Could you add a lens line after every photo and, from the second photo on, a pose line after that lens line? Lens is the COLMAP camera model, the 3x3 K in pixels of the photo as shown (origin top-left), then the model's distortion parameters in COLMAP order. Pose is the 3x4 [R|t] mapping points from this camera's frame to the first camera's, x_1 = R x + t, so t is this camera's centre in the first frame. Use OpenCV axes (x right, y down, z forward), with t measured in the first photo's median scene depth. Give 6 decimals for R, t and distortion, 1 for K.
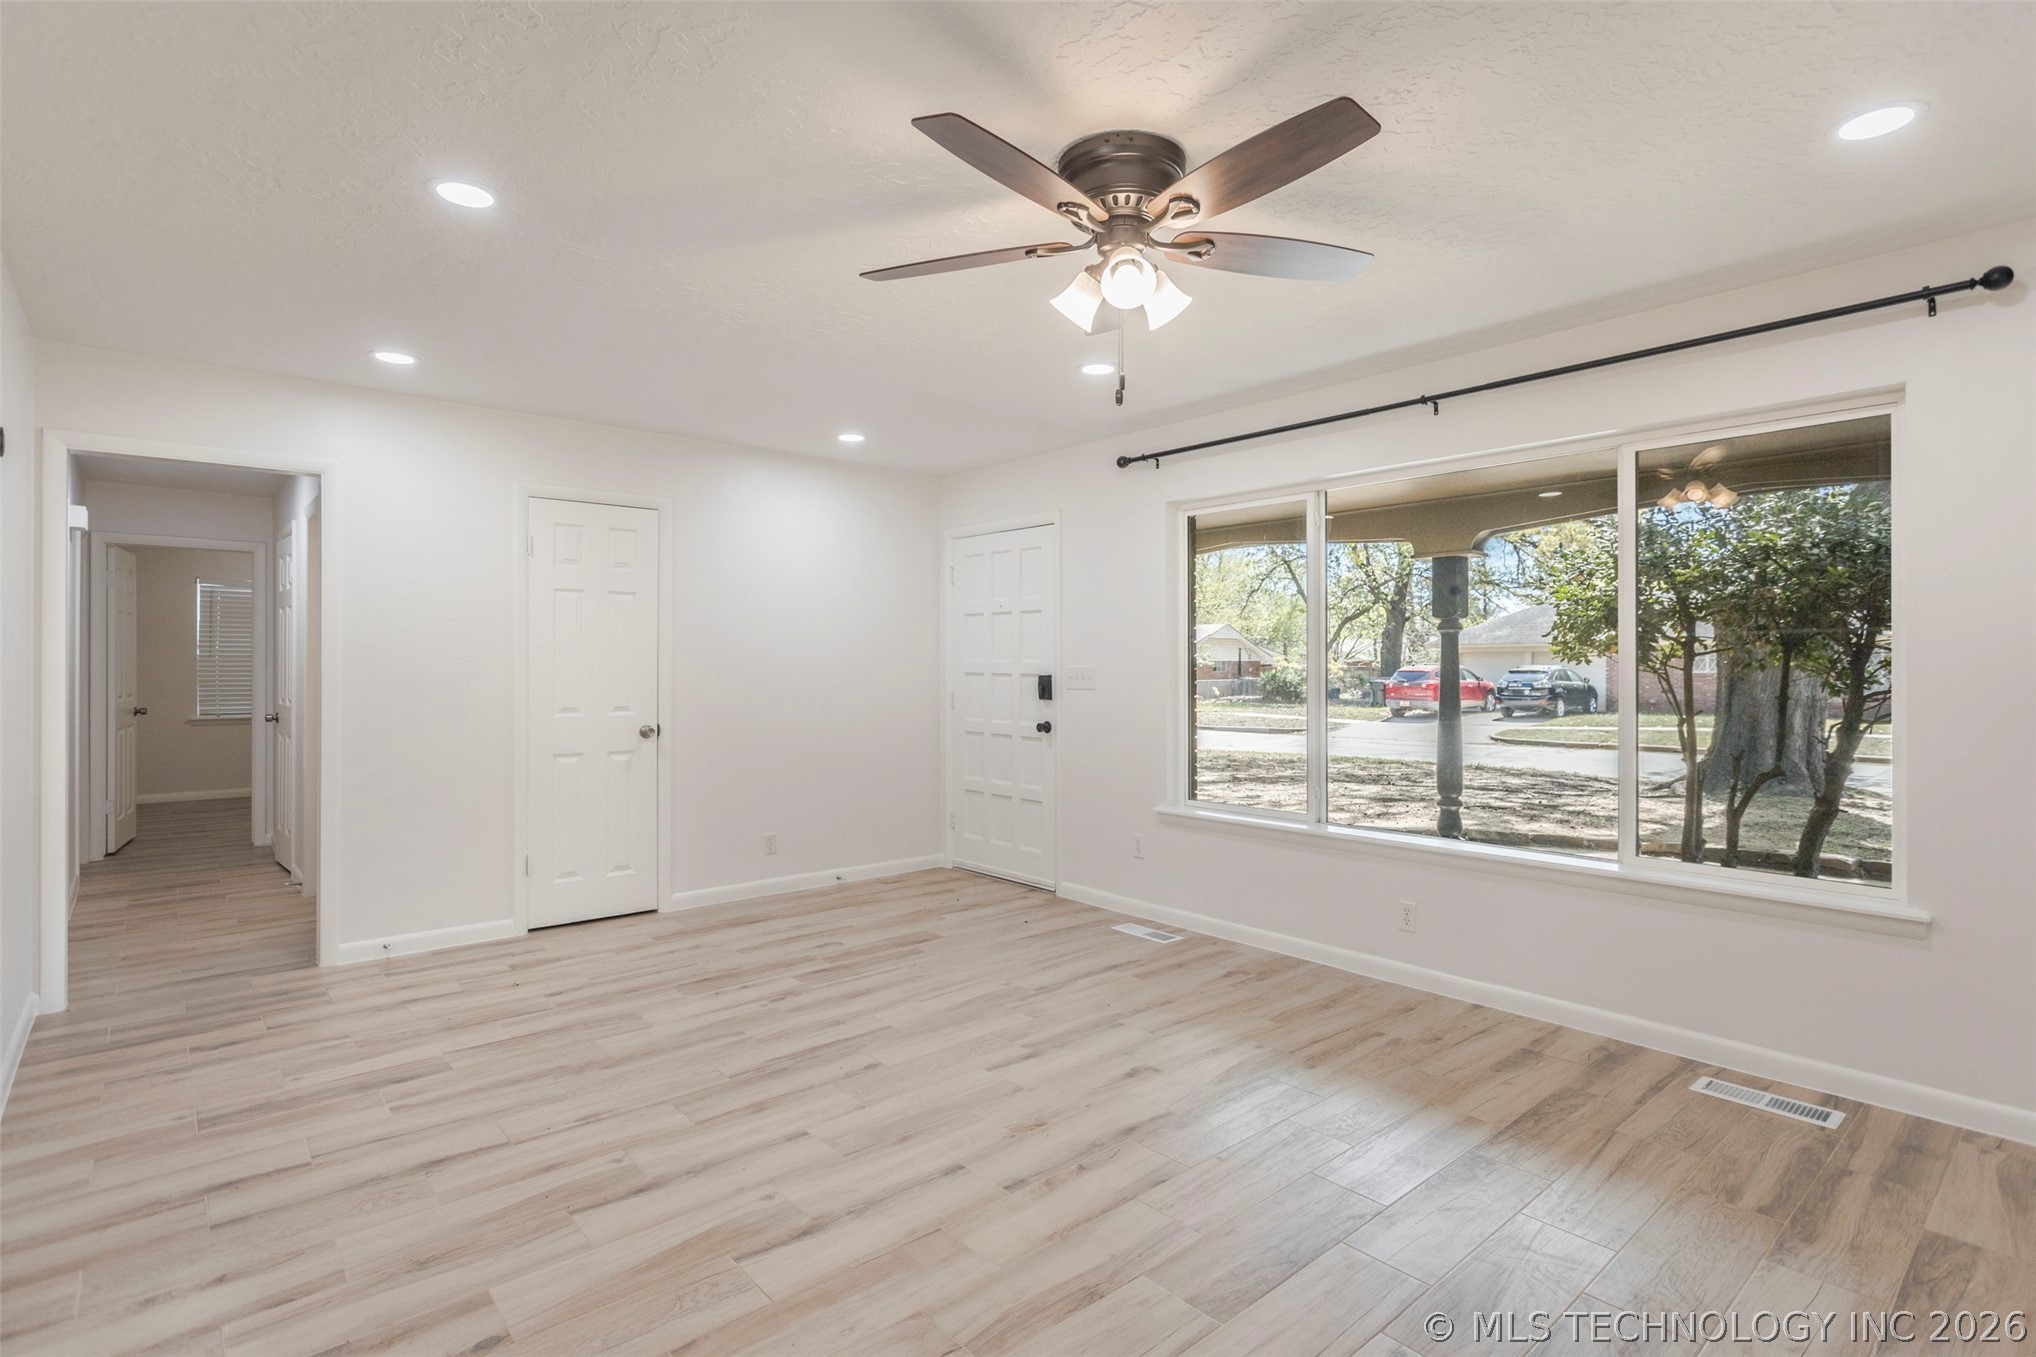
lens RADIAL K [[996.4, 0, 1008.9], [0, 996.4, 665.7], [0, 0, 1]] dist [-0.007632, 0.003052]
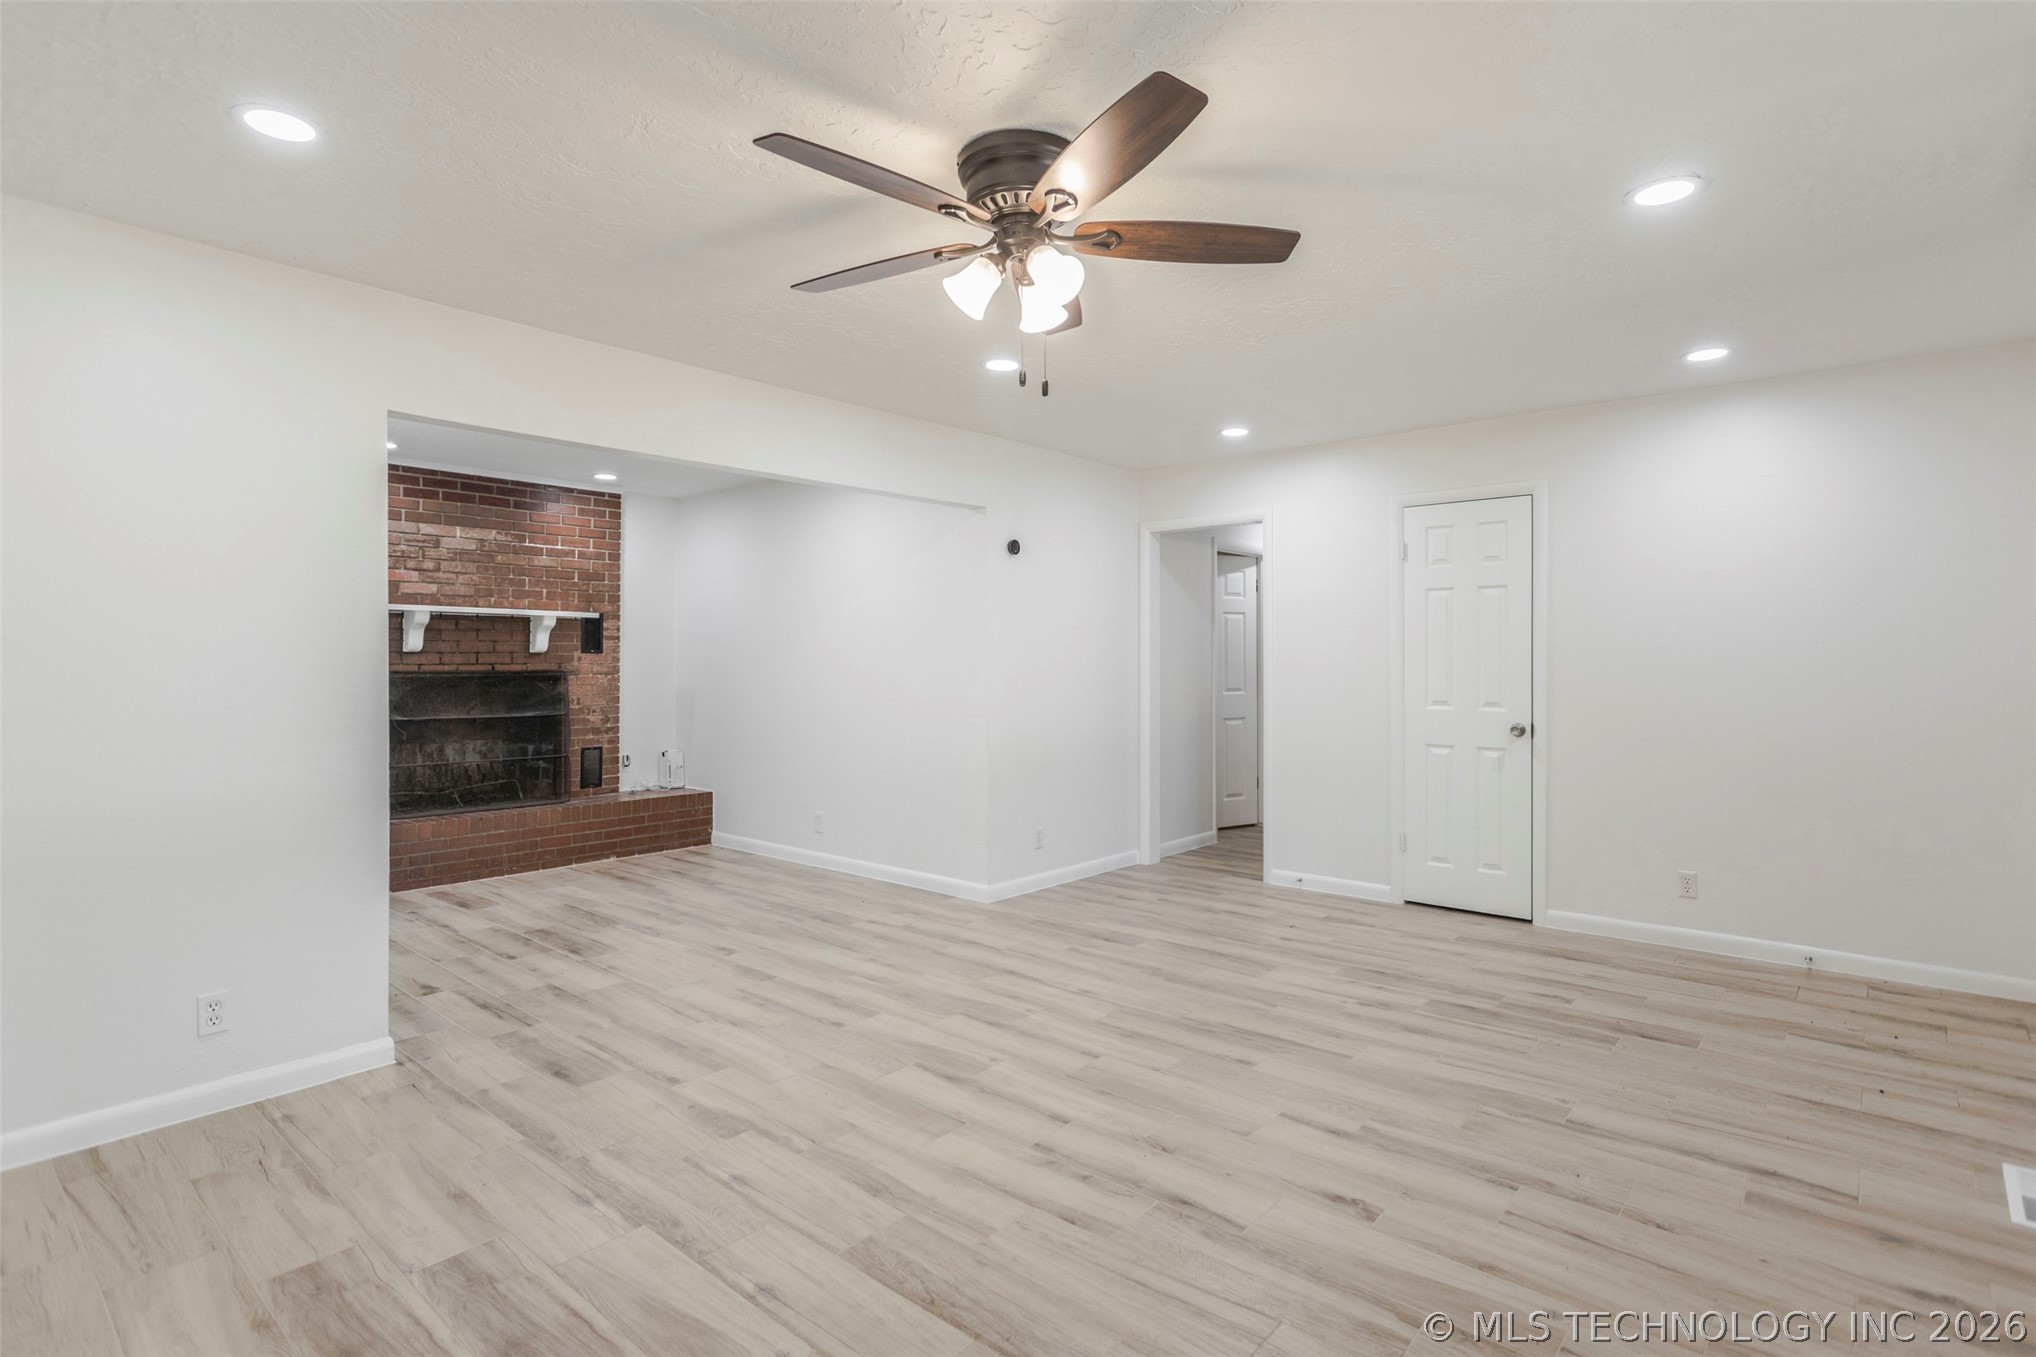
lens RADIAL K [[996.4, 0, 1029.3], [0, 996.4, 661.0], [0, 0, 1]] dist [-0.007632, 0.003052]
pose [[0.153339, 0.000867, -0.988173, 0.787713], [0.001256, 0.999999, 0.001072, -0.002178], [0.988173, -0.001405, 0.153338, 0.609955]]
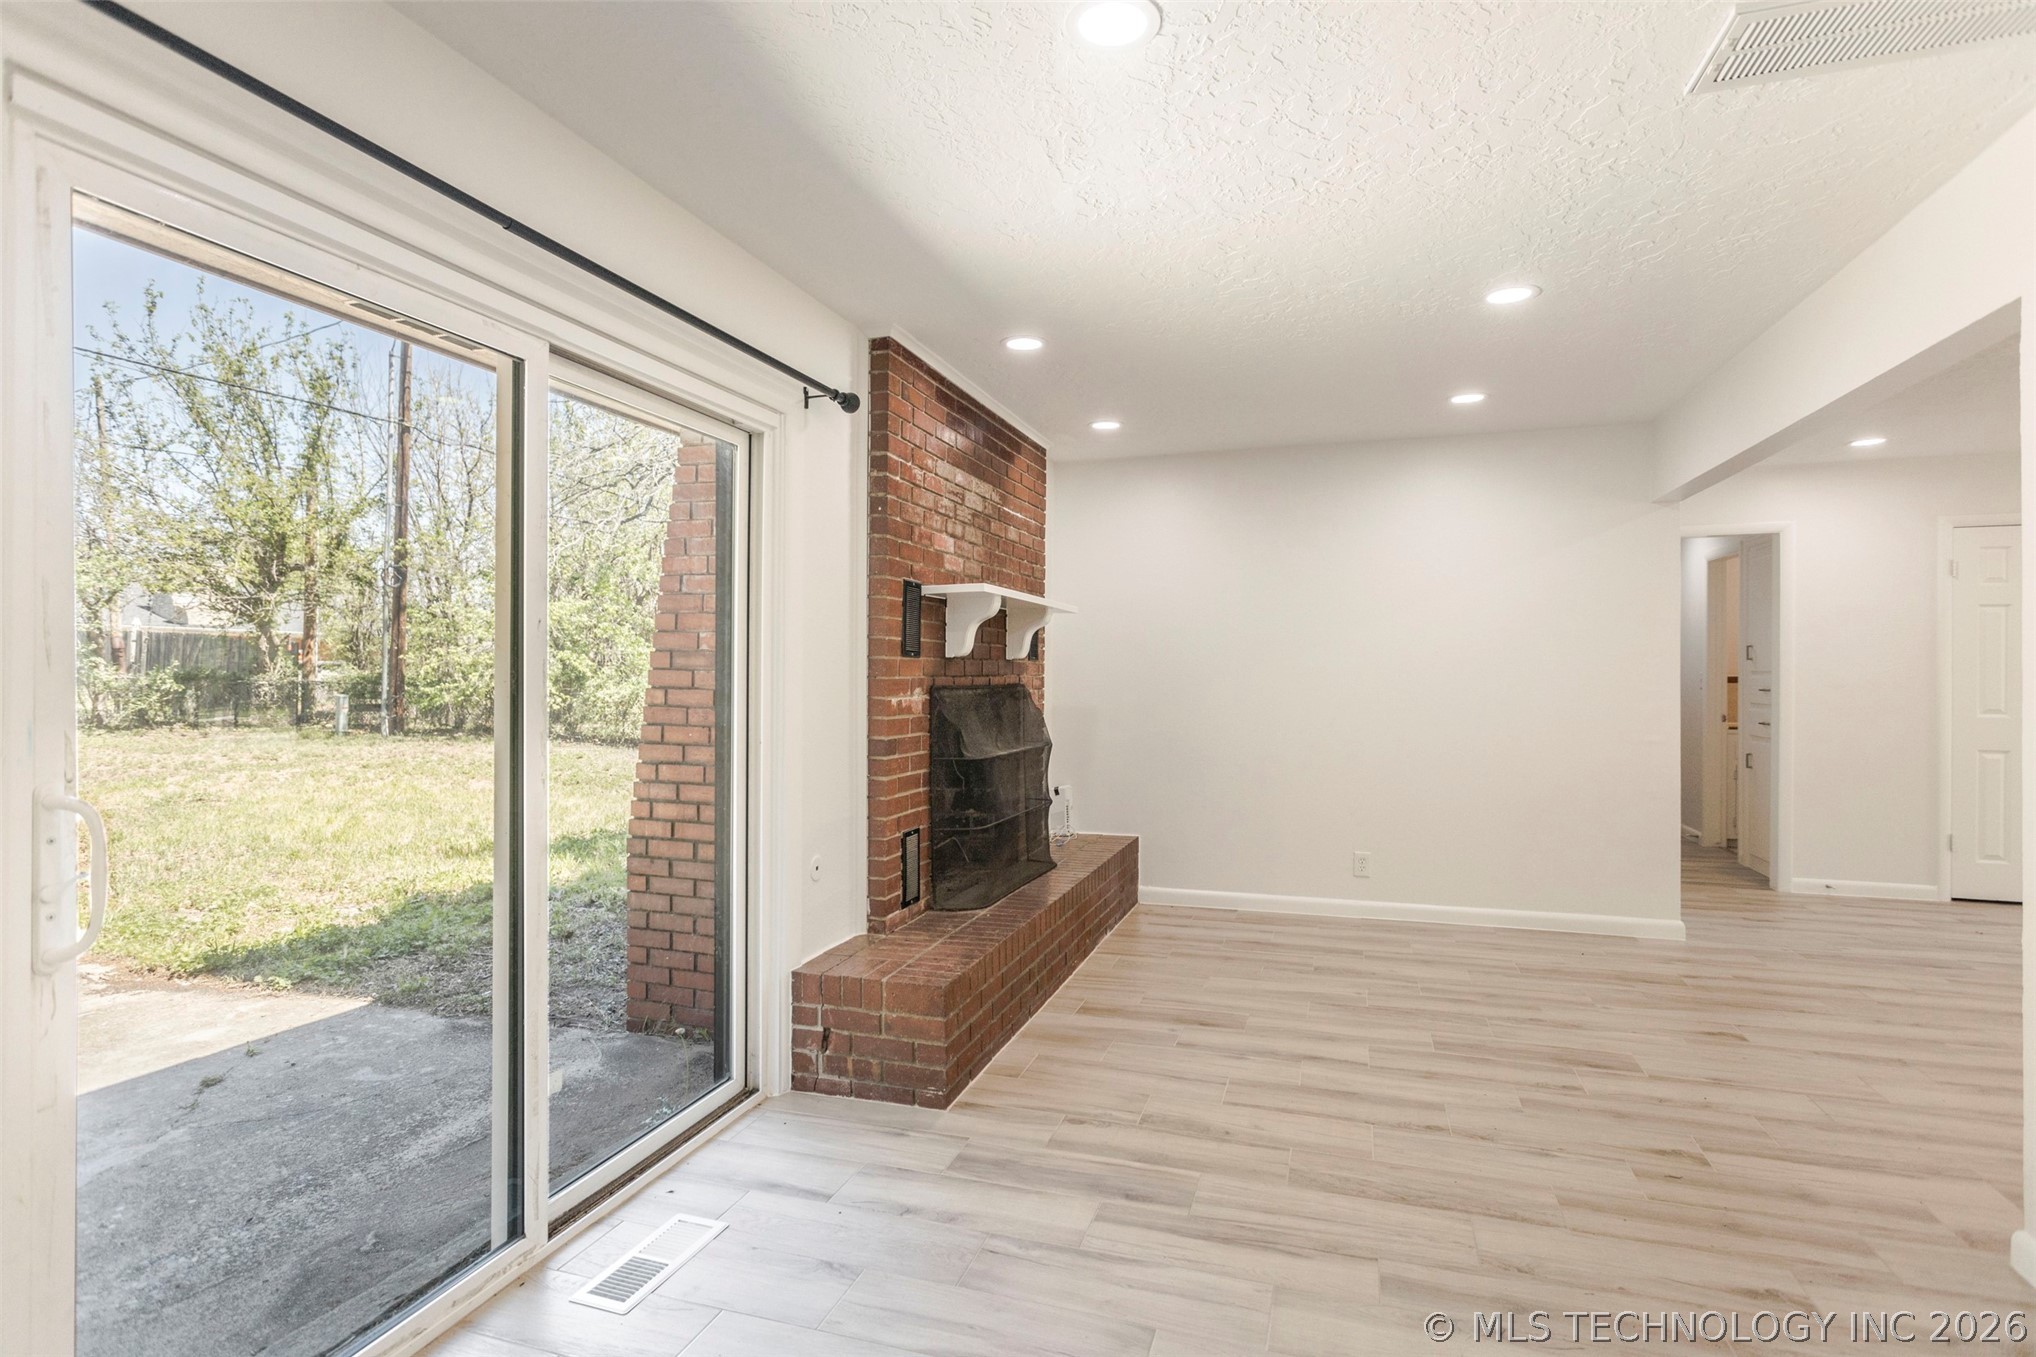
lens RADIAL K [[996.4, 0, 1029.4], [0, 996.4, 678.0], [0, 0, 1]] dist [-0.007632, 0.003052]
pose [[0.522009, 0.006490, -0.852915, -0.080252], [-0.000342, 0.999973, 0.007400, -0.002716], [0.852940, -0.003571, 0.521997, -0.776814]]
